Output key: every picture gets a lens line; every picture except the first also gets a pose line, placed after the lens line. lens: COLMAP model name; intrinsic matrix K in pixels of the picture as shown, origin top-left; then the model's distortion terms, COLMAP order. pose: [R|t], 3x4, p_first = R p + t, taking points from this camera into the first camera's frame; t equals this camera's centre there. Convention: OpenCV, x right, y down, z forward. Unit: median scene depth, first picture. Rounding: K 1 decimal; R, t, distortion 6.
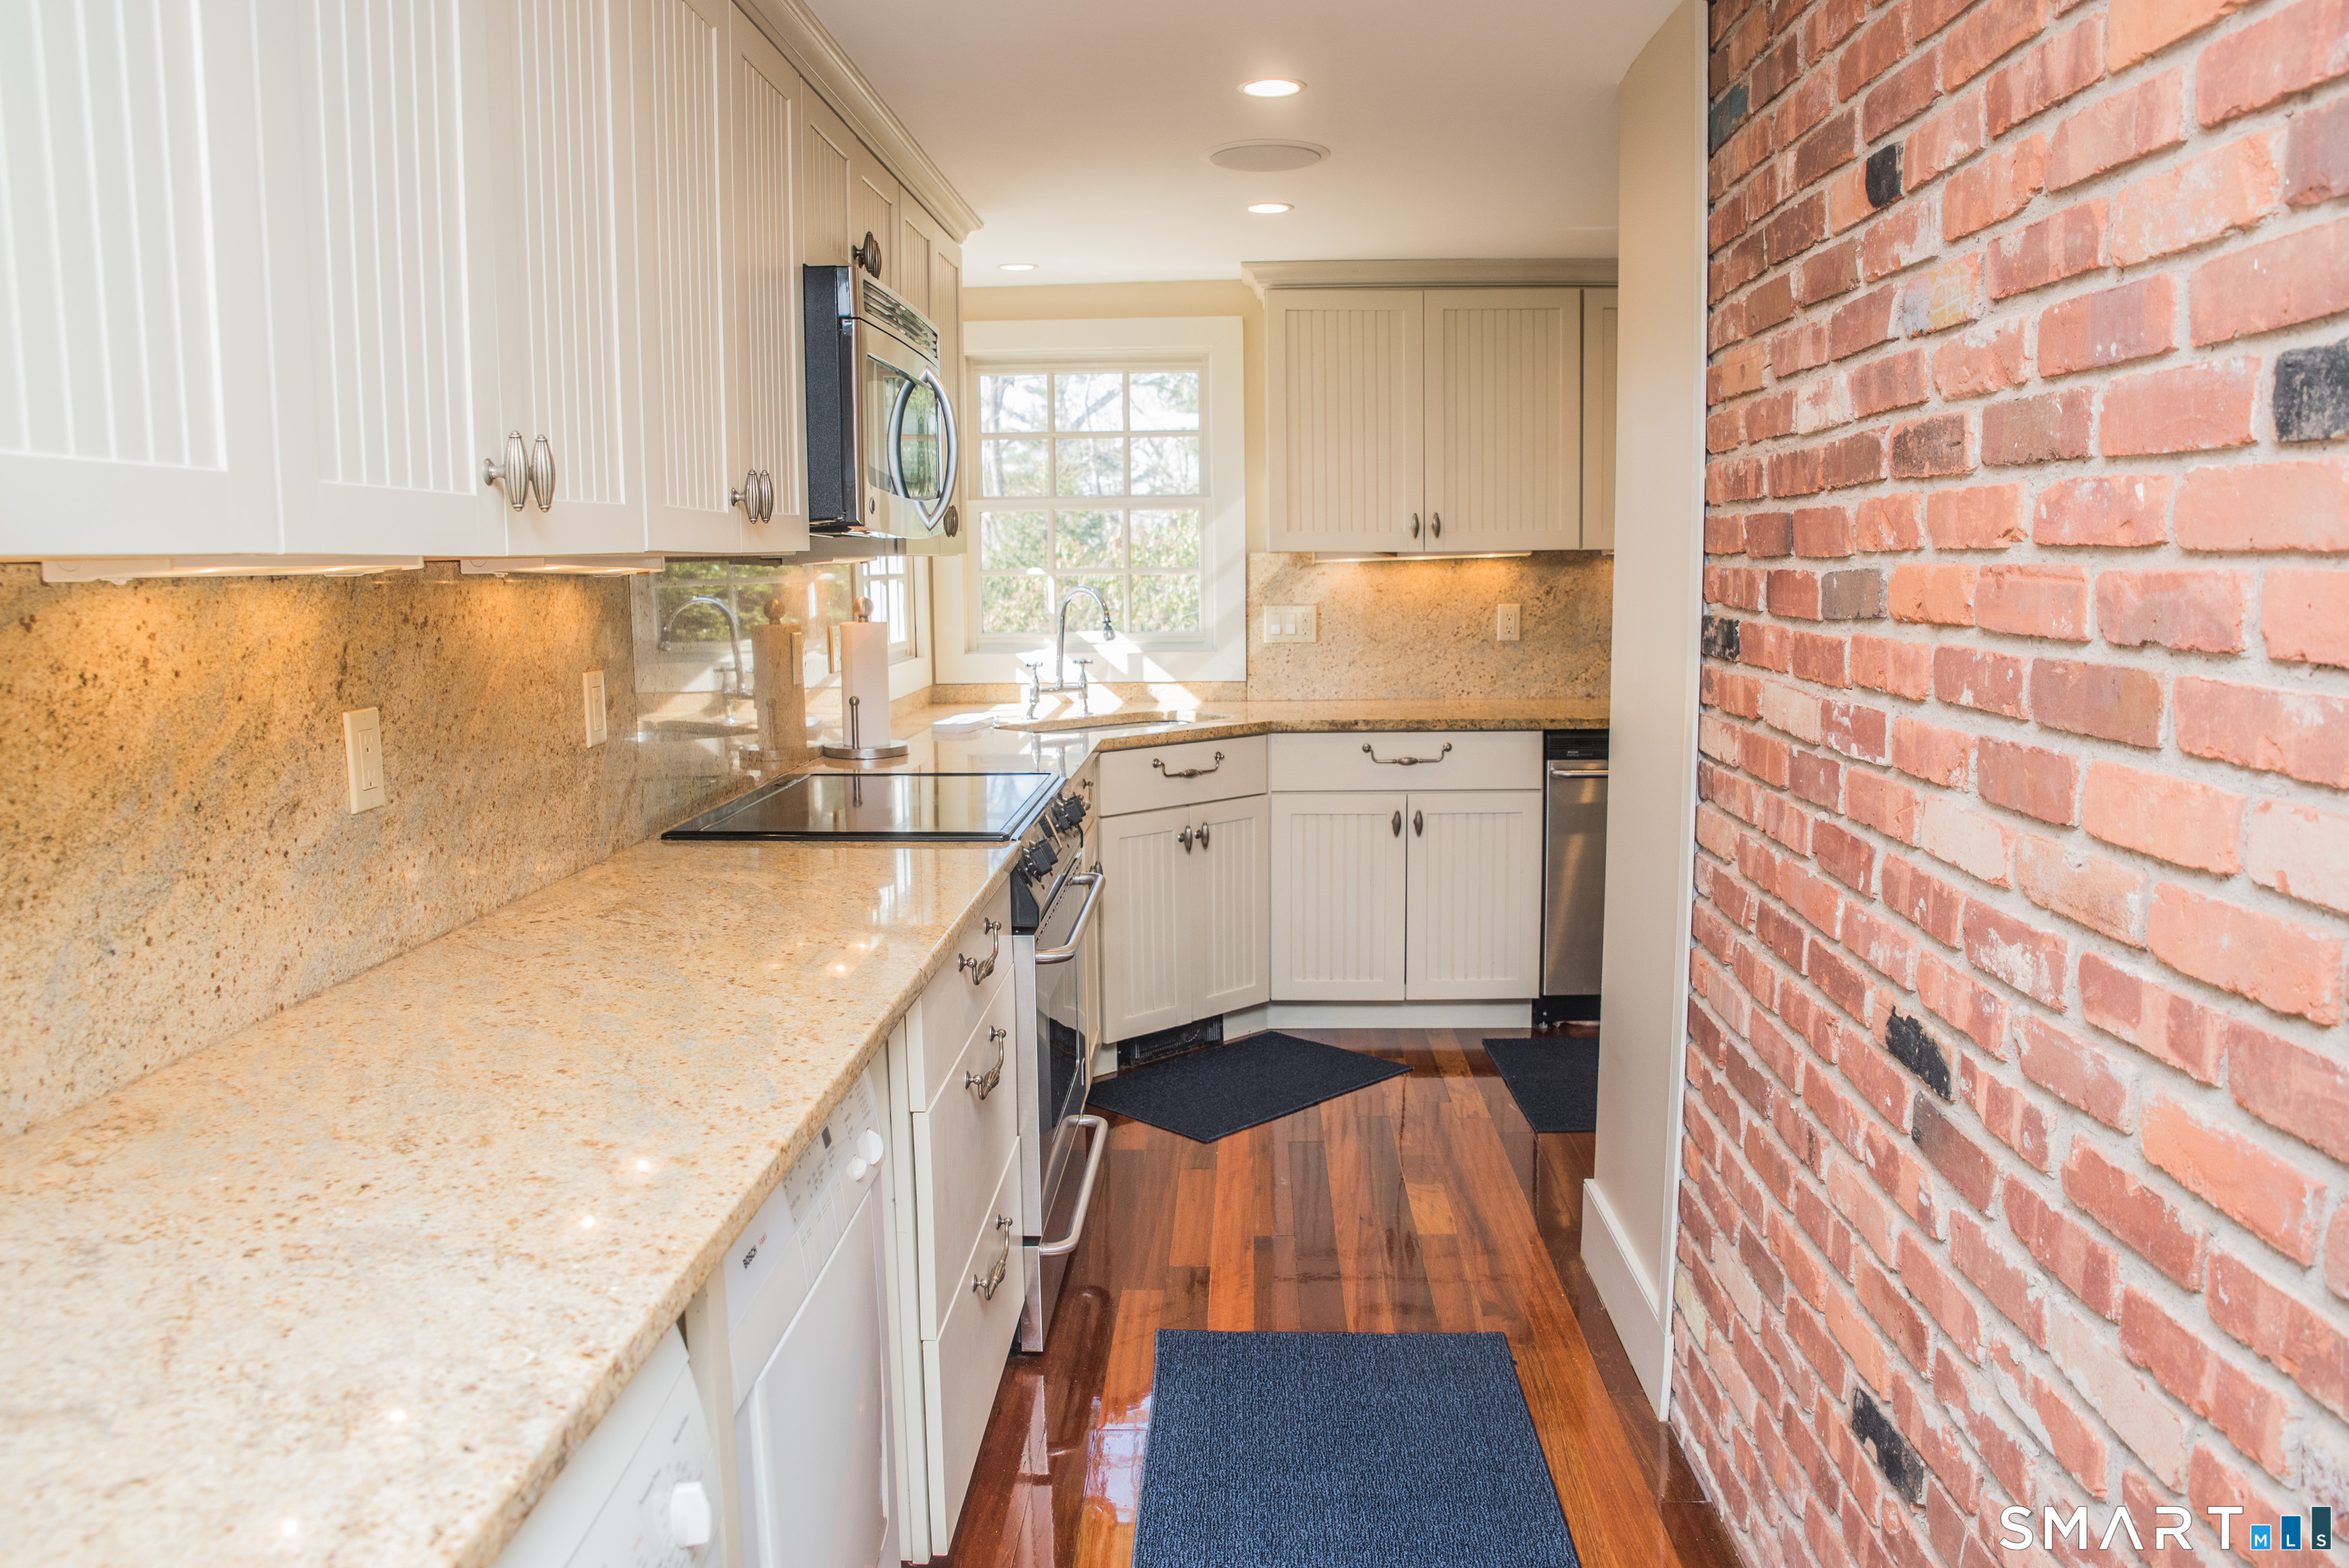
lens RADIAL K [[1626.0, 0, 1159.1], [0, 1626.0, 771.7], [0, 0, 1]] dist [-0.131730, 0.094214]
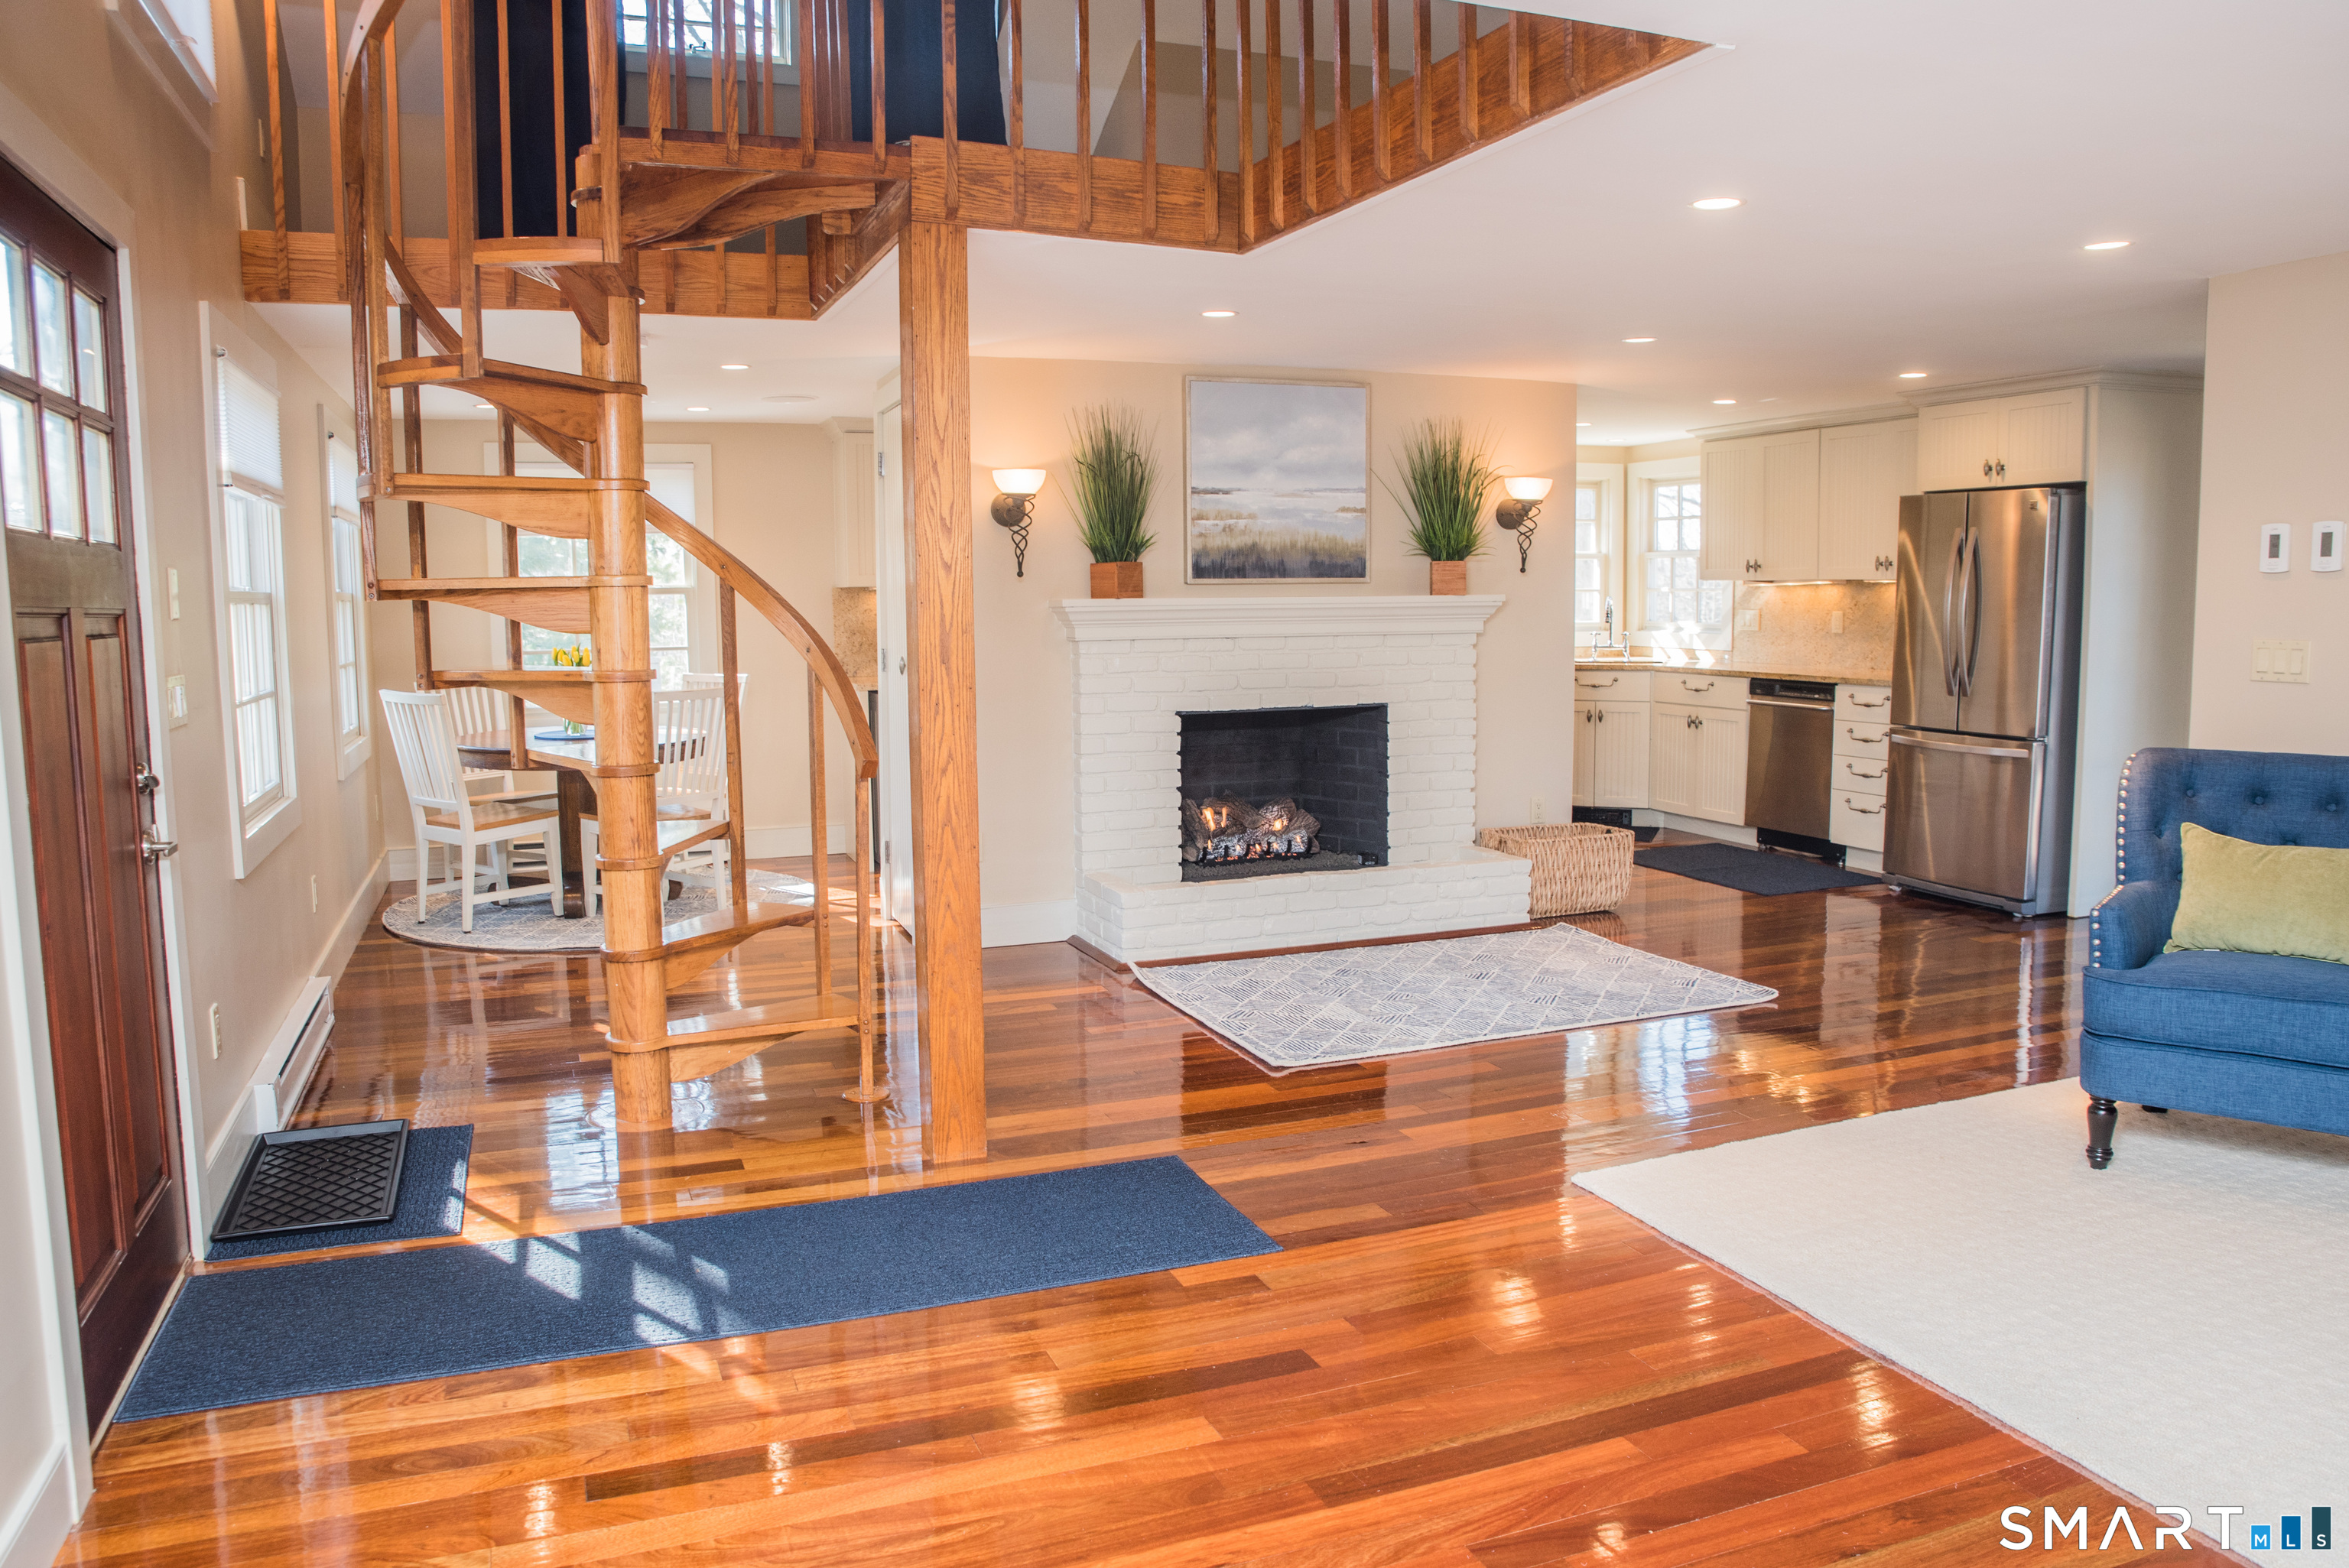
lens RADIAL K [[1653.9, 0, 1163.9], [0, 1653.9, 773.8], [0, 0, 1]] dist [-0.148435, 0.120696]
pose [[0.420867, 0.106889, -0.900803, 4.593674], [-0.112100, 0.991550, 0.065282, 0.105960], [0.900169, 0.073505, 0.429293, -1.112585]]
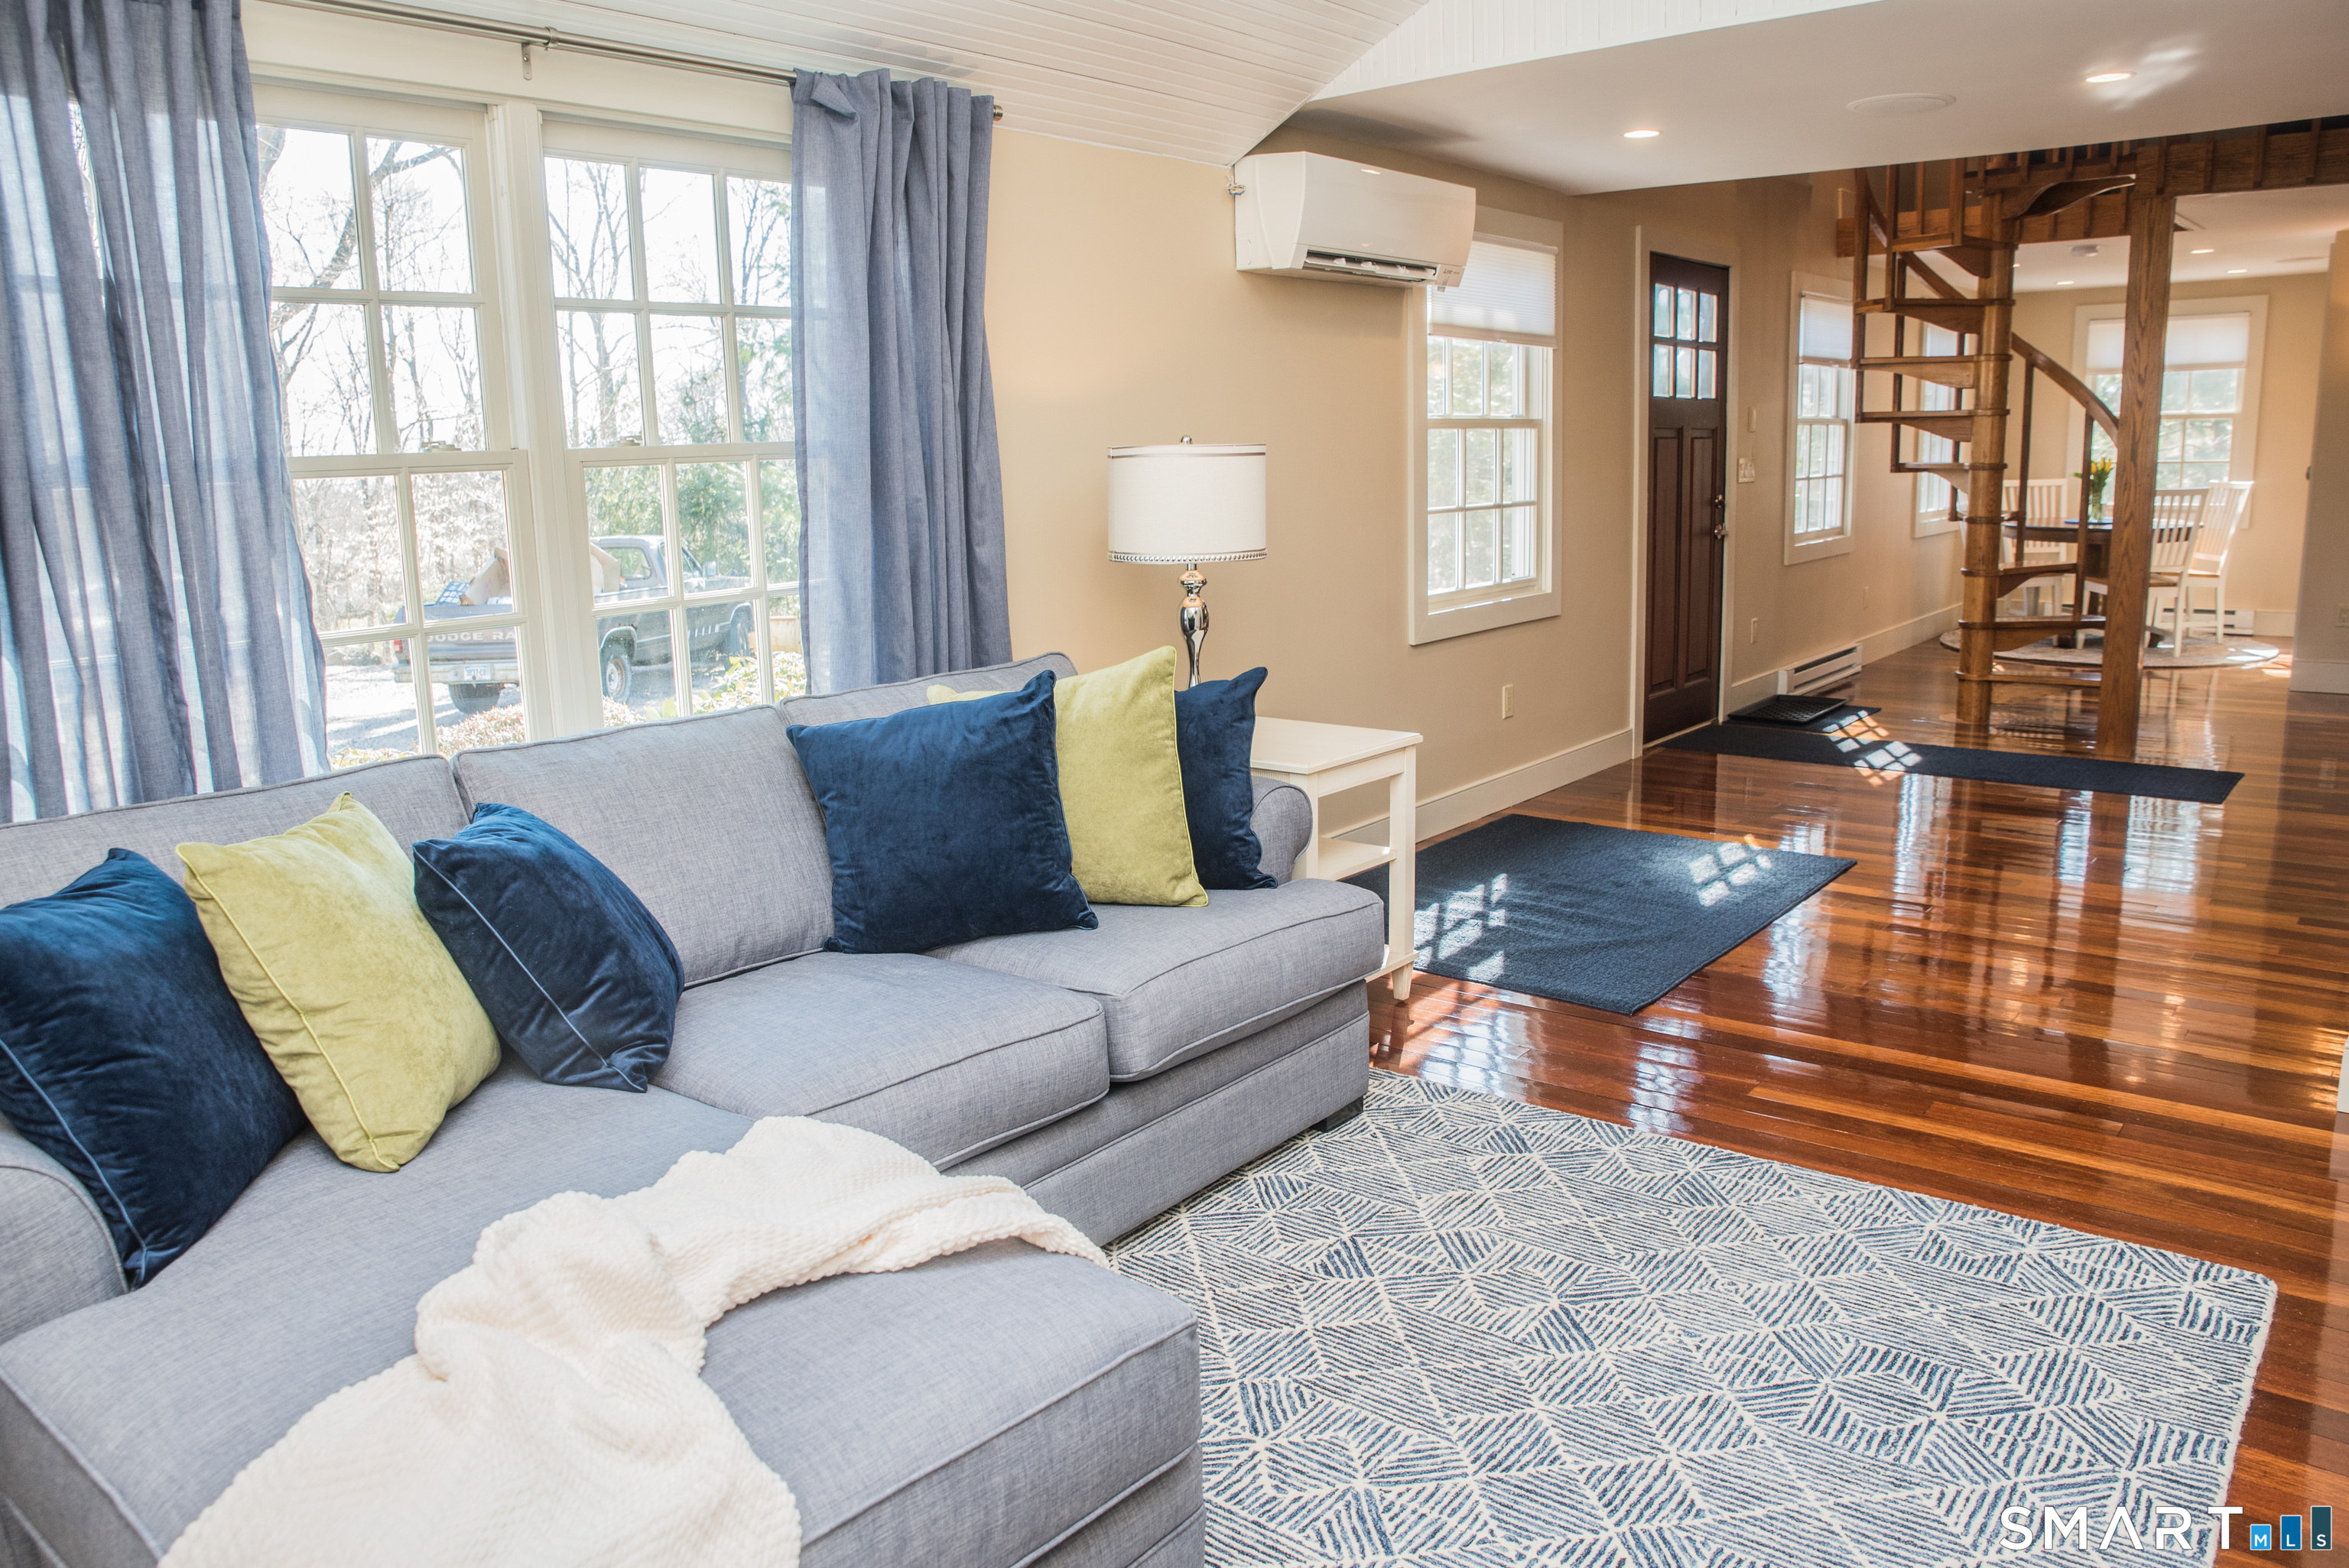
lens RADIAL K [[1651.2, 0, 1159.1], [0, 1651.2, 776.1], [0, 0, 1]] dist [-0.131581, 0.089960]
pose [[-0.580743, 0.188211, -0.792032, 6.965965], [-0.068205, 0.958239, 0.277717, -0.038826], [0.811225, 0.215302, -0.543653, -0.041333]]
